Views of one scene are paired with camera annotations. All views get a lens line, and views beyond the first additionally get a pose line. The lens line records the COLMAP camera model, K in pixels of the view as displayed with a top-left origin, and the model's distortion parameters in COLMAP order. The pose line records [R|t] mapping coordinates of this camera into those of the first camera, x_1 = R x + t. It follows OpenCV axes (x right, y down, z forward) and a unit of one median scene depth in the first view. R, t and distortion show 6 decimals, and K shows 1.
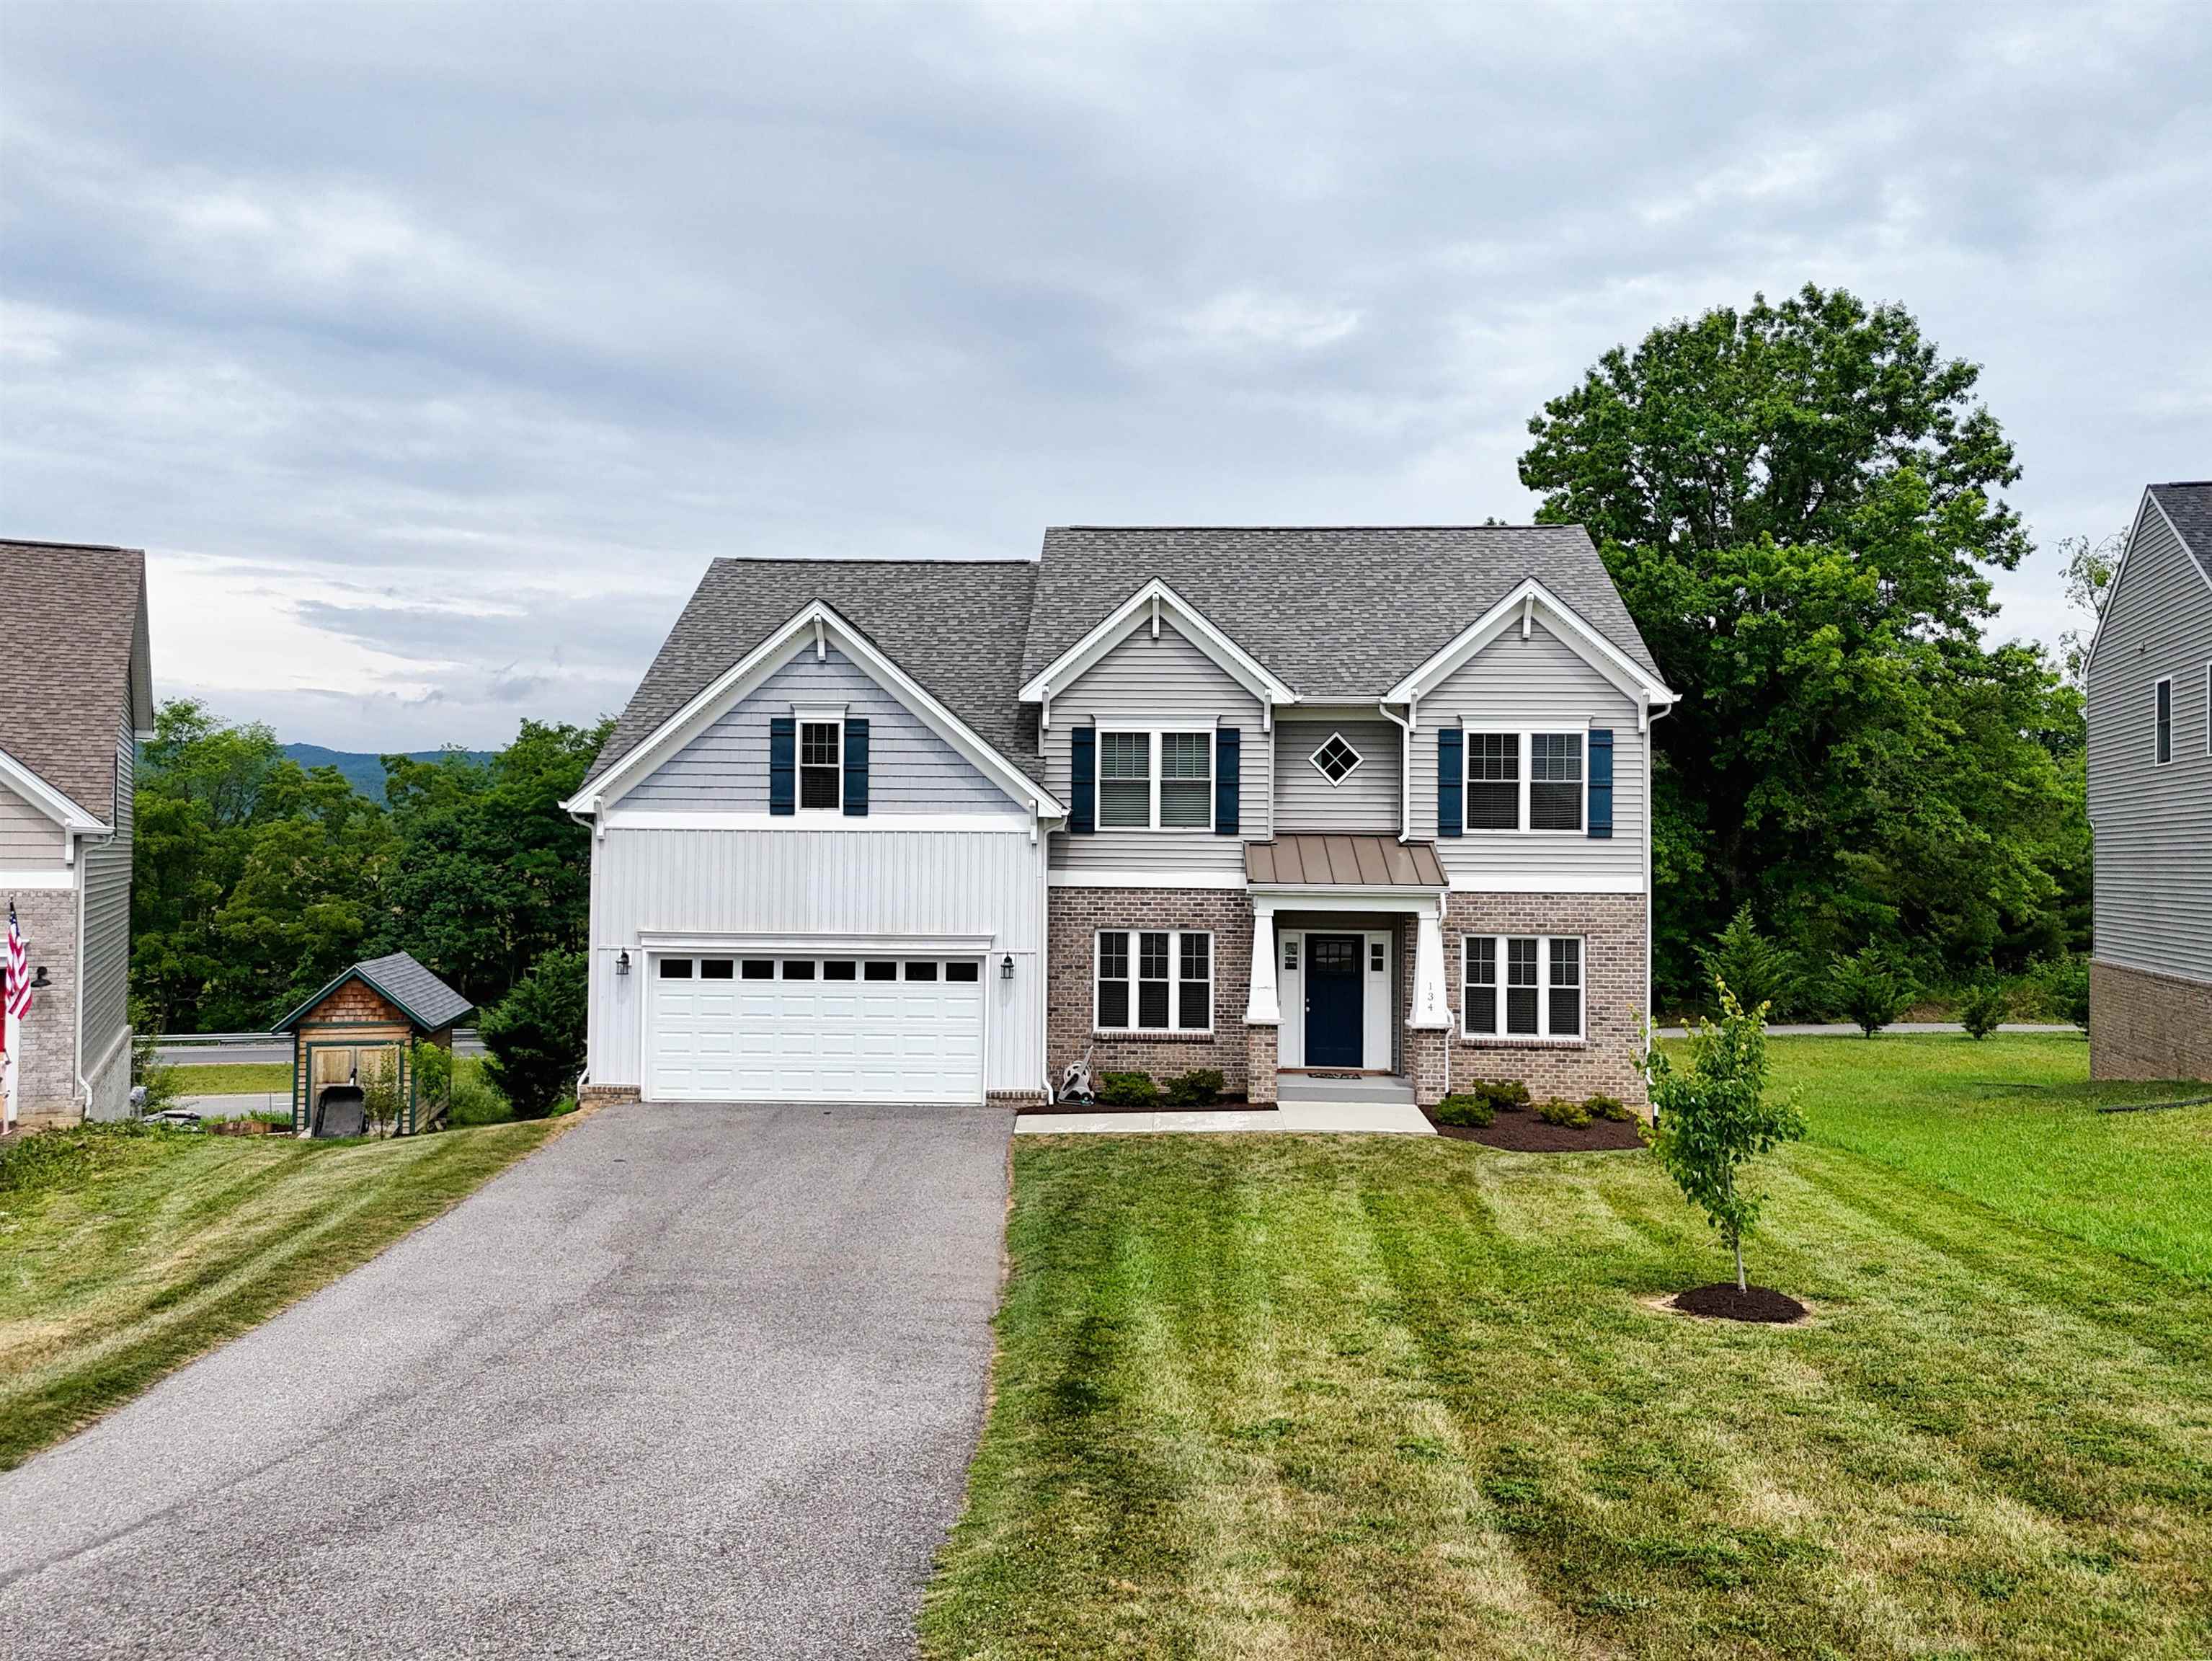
lens RADIAL K [[1627.3, 0, 1095.6], [0, 1627.3, 835.6], [0, 0, 1]] dist [0.070461, -0.062437]
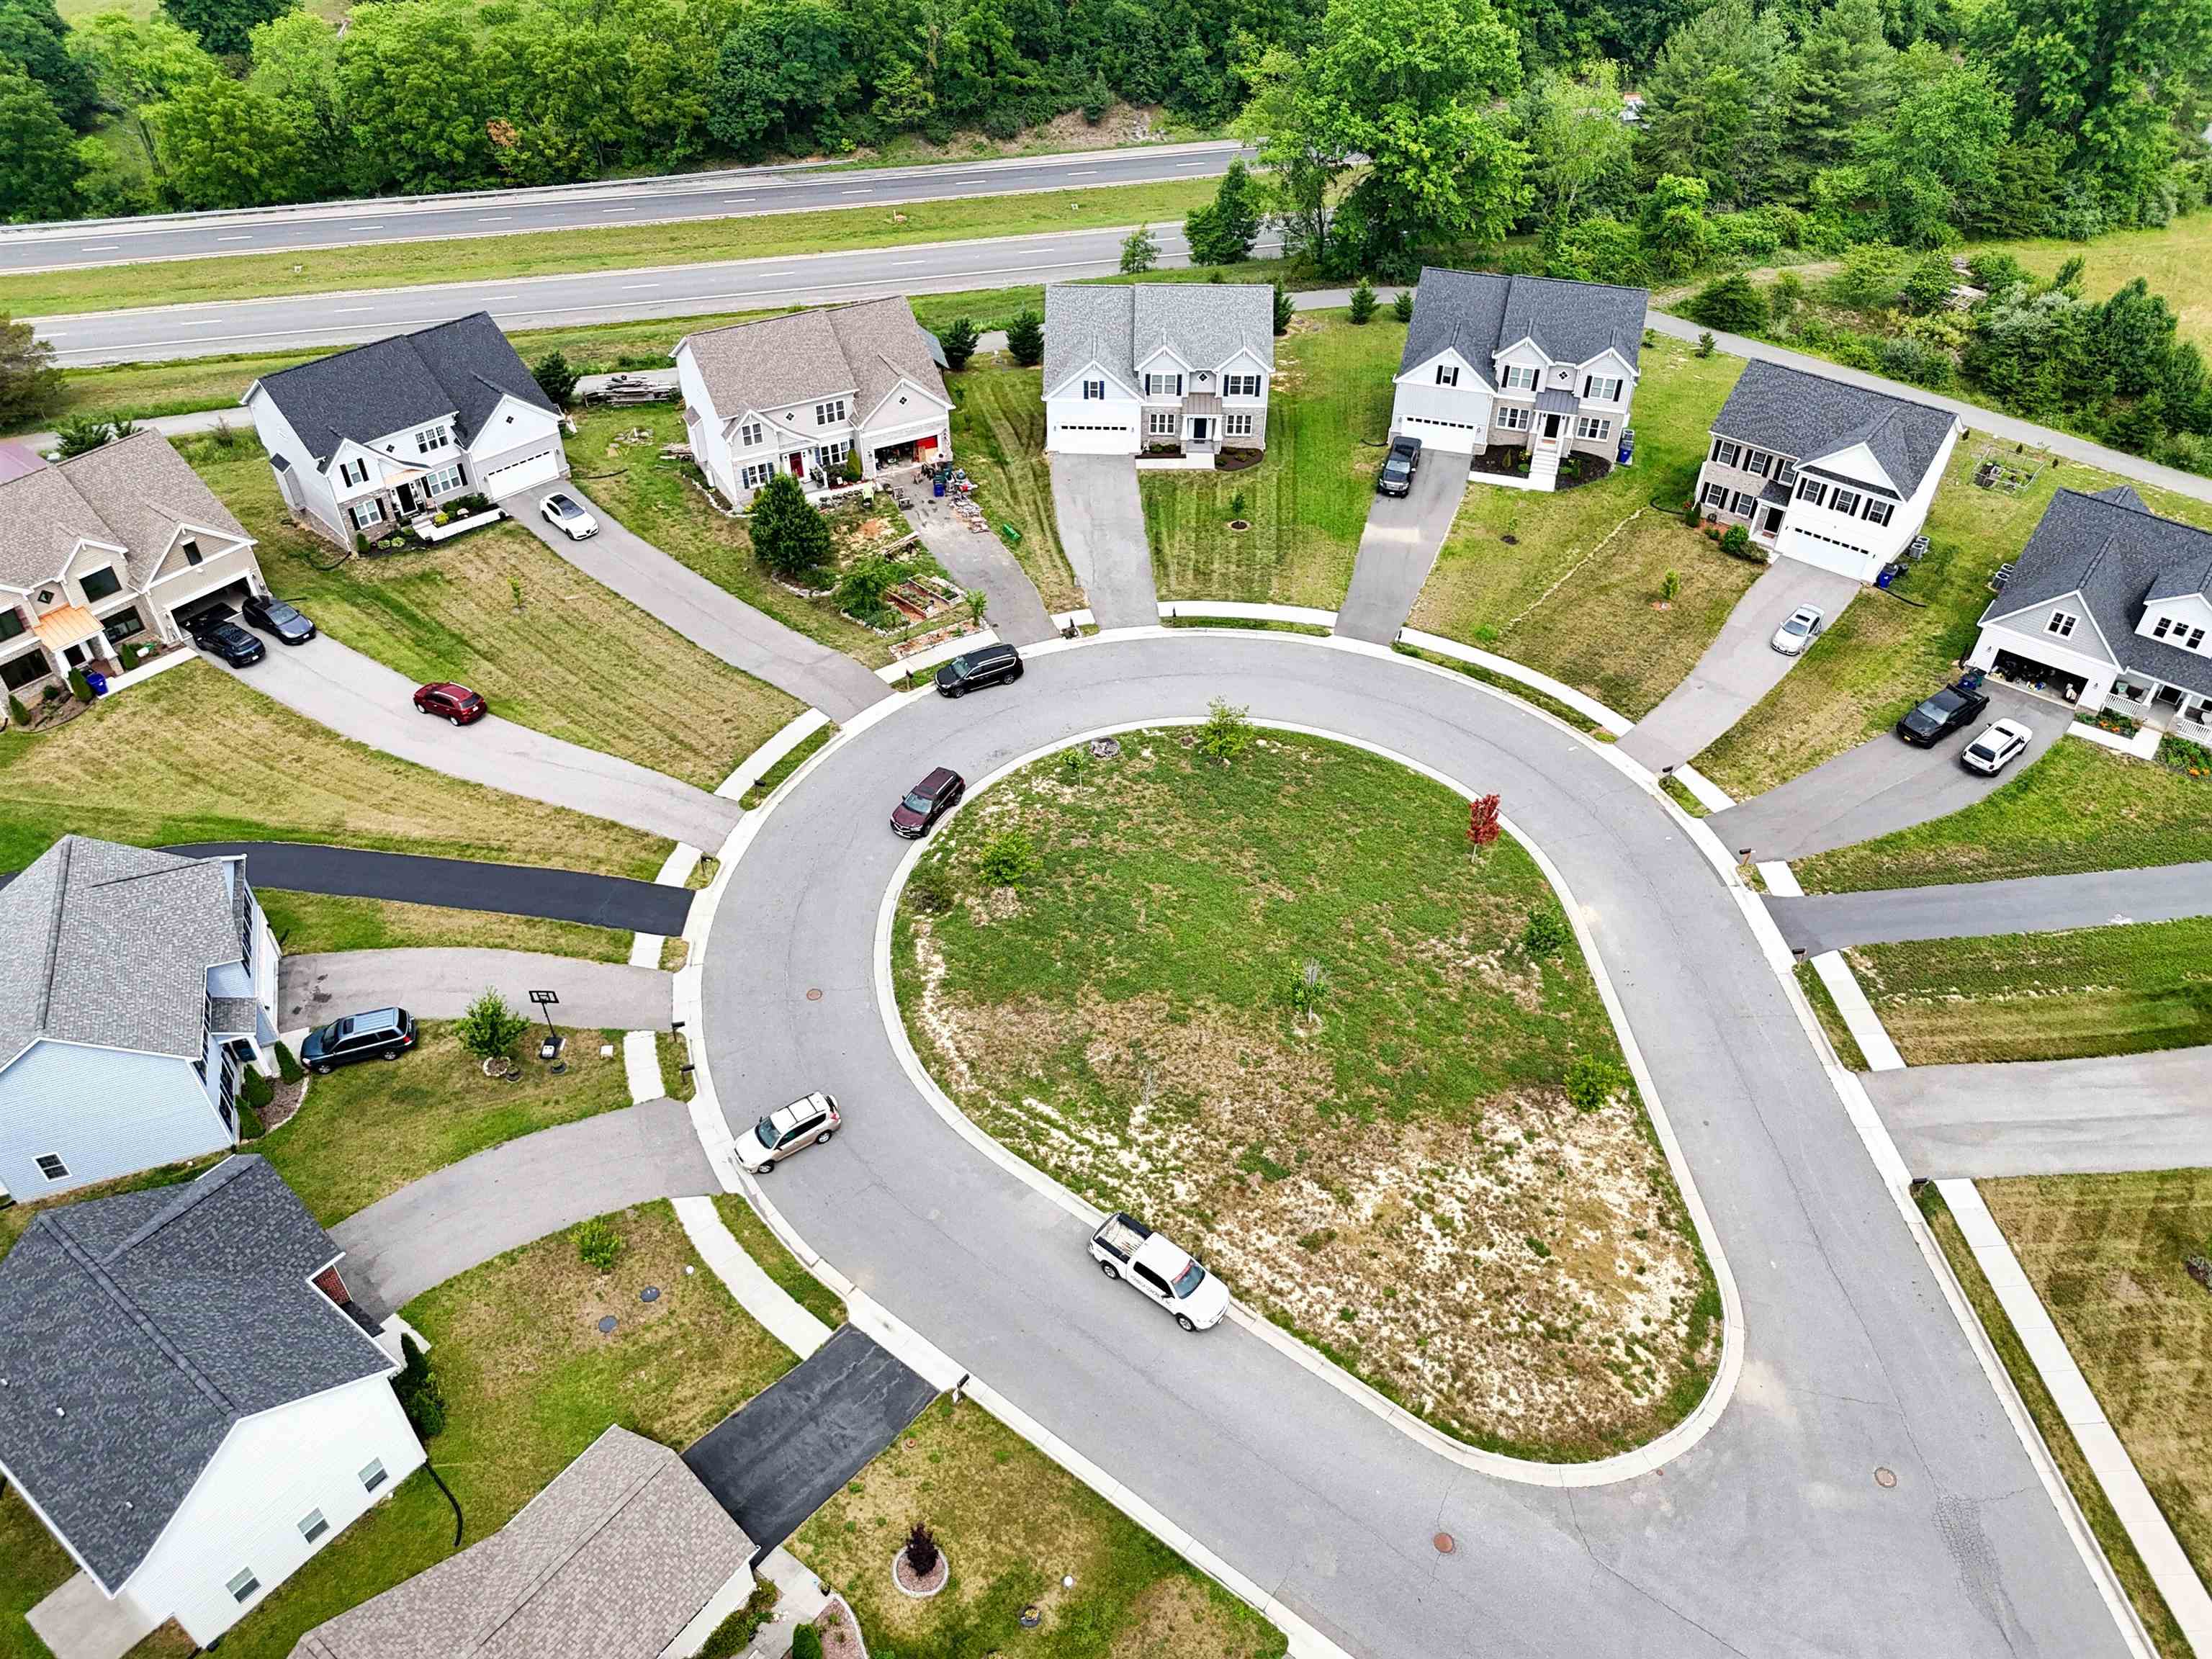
lens RADIAL K [[1637.2, 0, 1106.6], [0, 1637.2, 835.9], [0, 0, 1]] dist [0.055472, -0.046805]
pose [[0.999572, -0.023487, 0.017432, -0.240045], [0.005093, 0.726627, 0.687013, -2.345378], [-0.028802, -0.686630, 0.726436, -3.318100]]
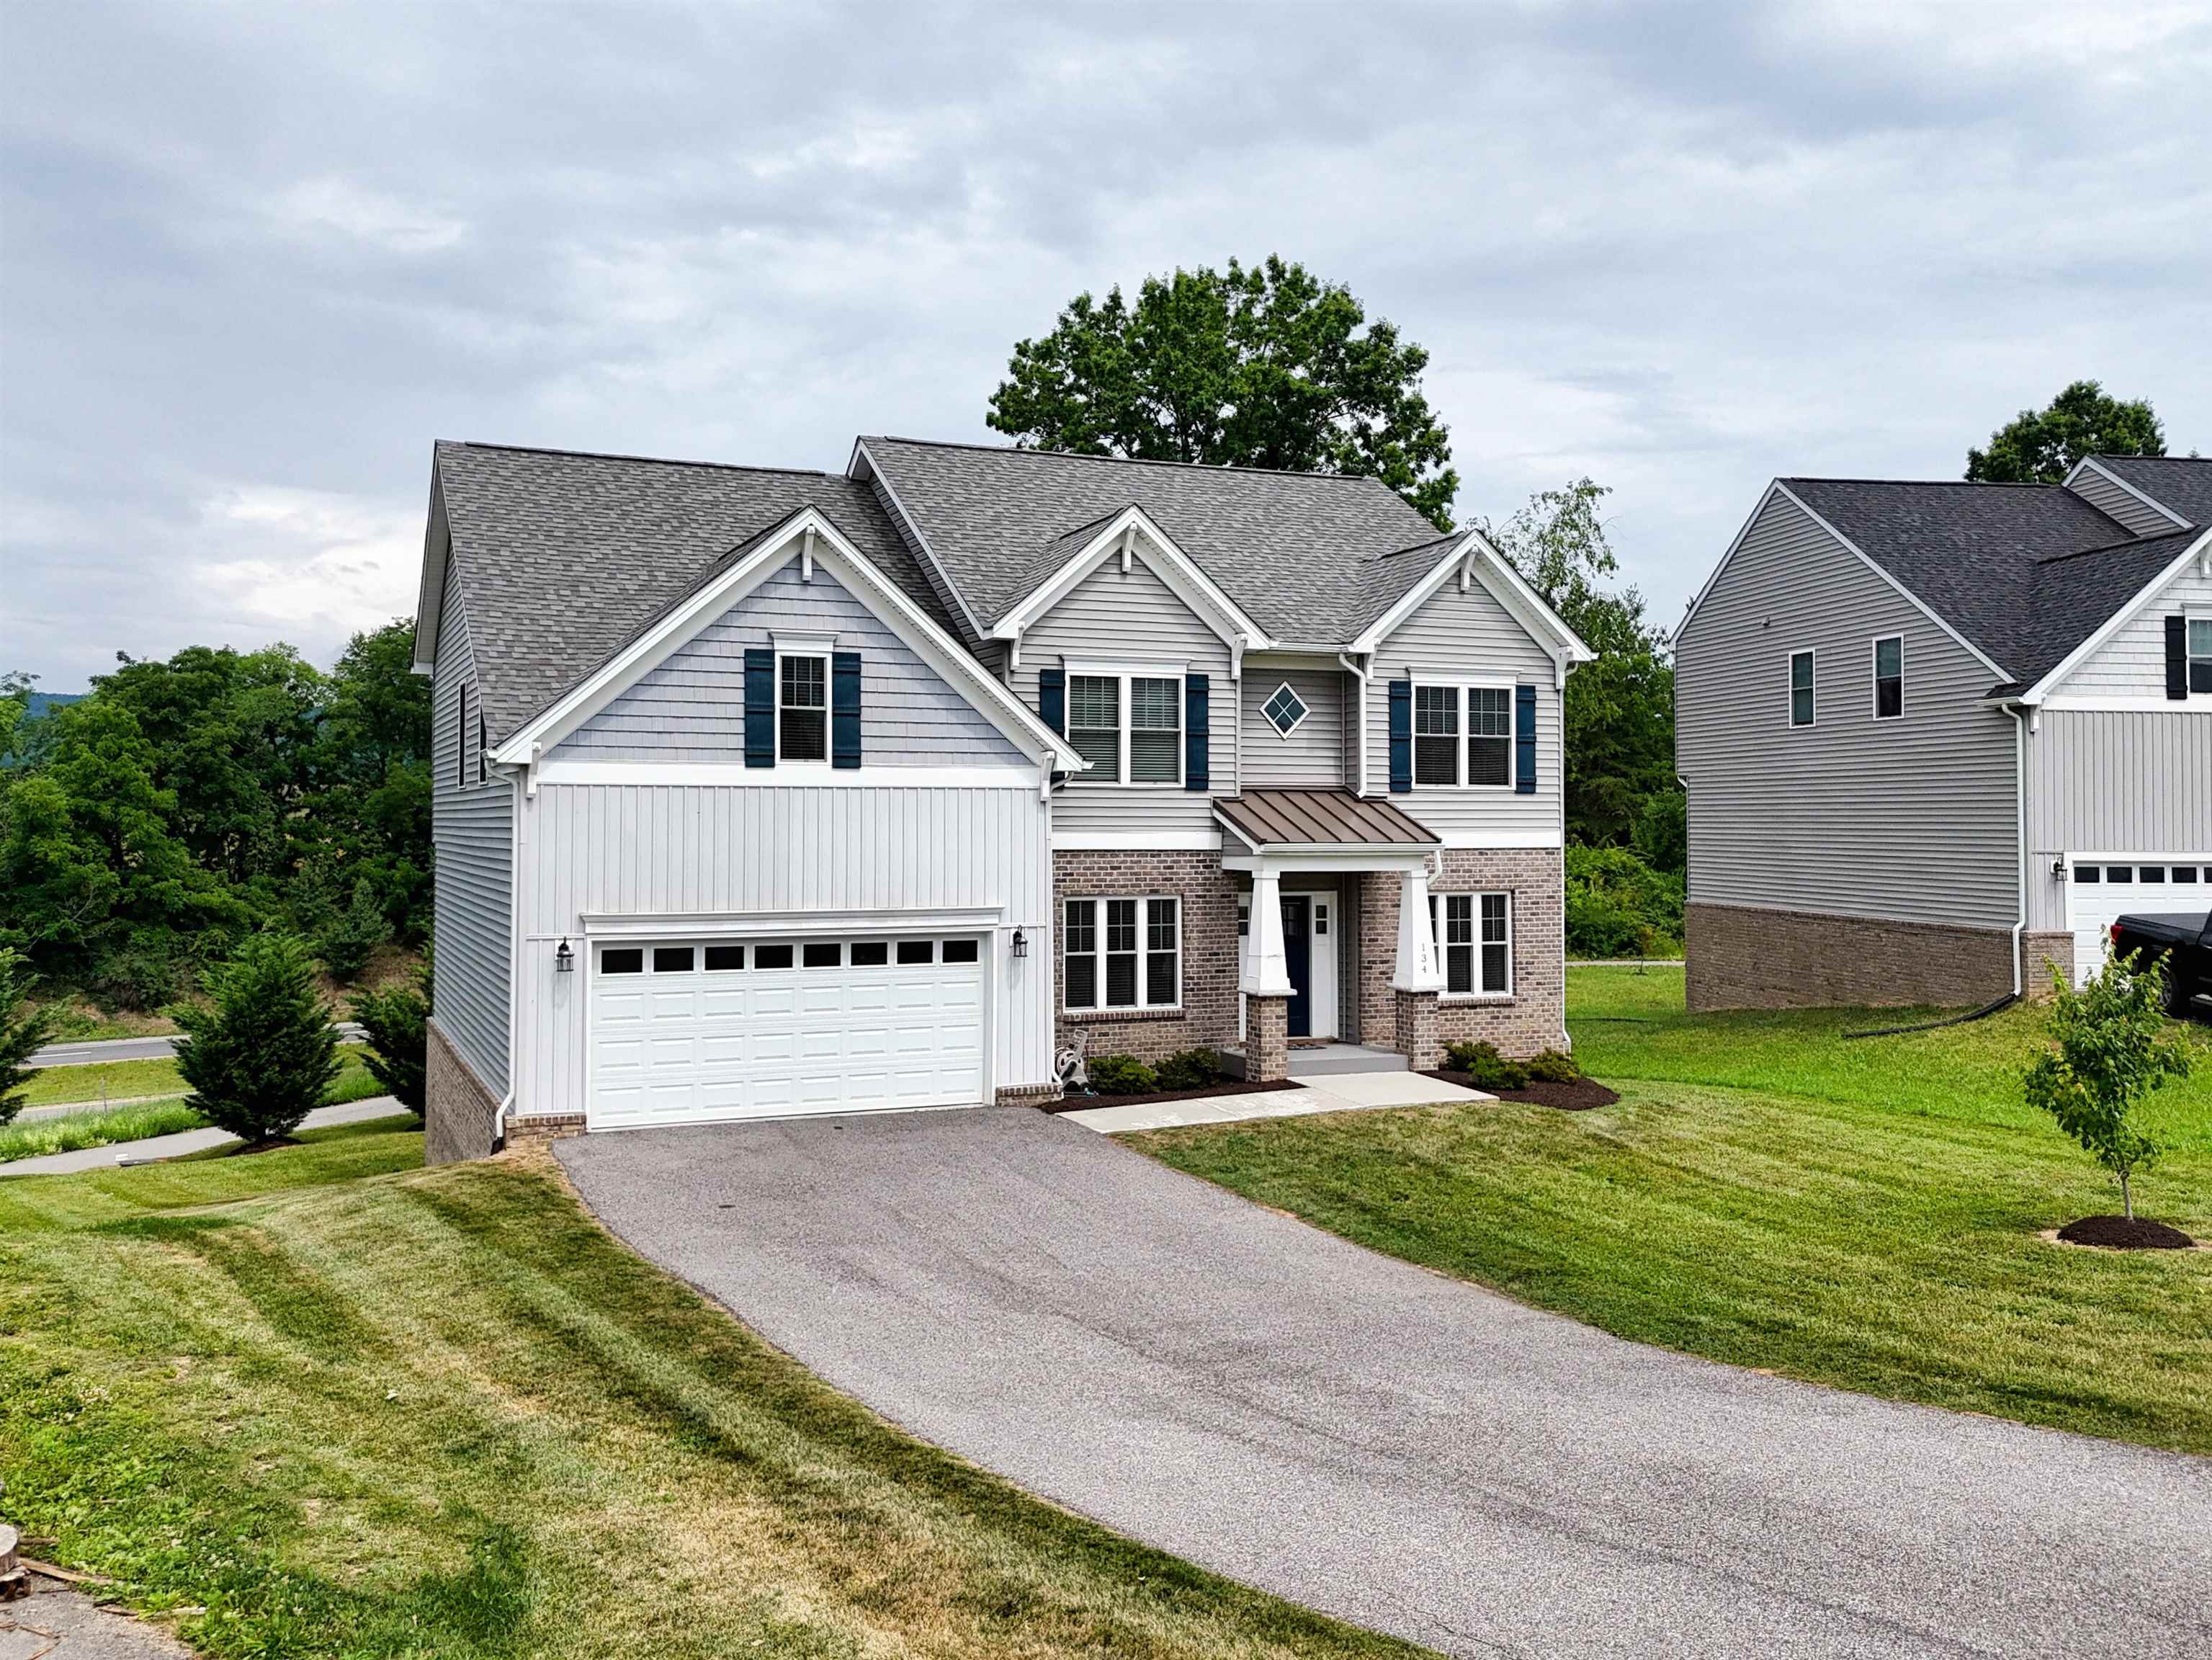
lens RADIAL K [[1761.3, 0, 973.4], [0, 1761.3, 787.1], [0, 0, 1]] dist [0.069928, -0.042017]
pose [[0.911814, -0.001085, 0.410602, -0.444895], [0.001466, 0.999999, -0.000613, -0.002113], [-0.410601, 0.001161, 0.911815, 0.147649]]
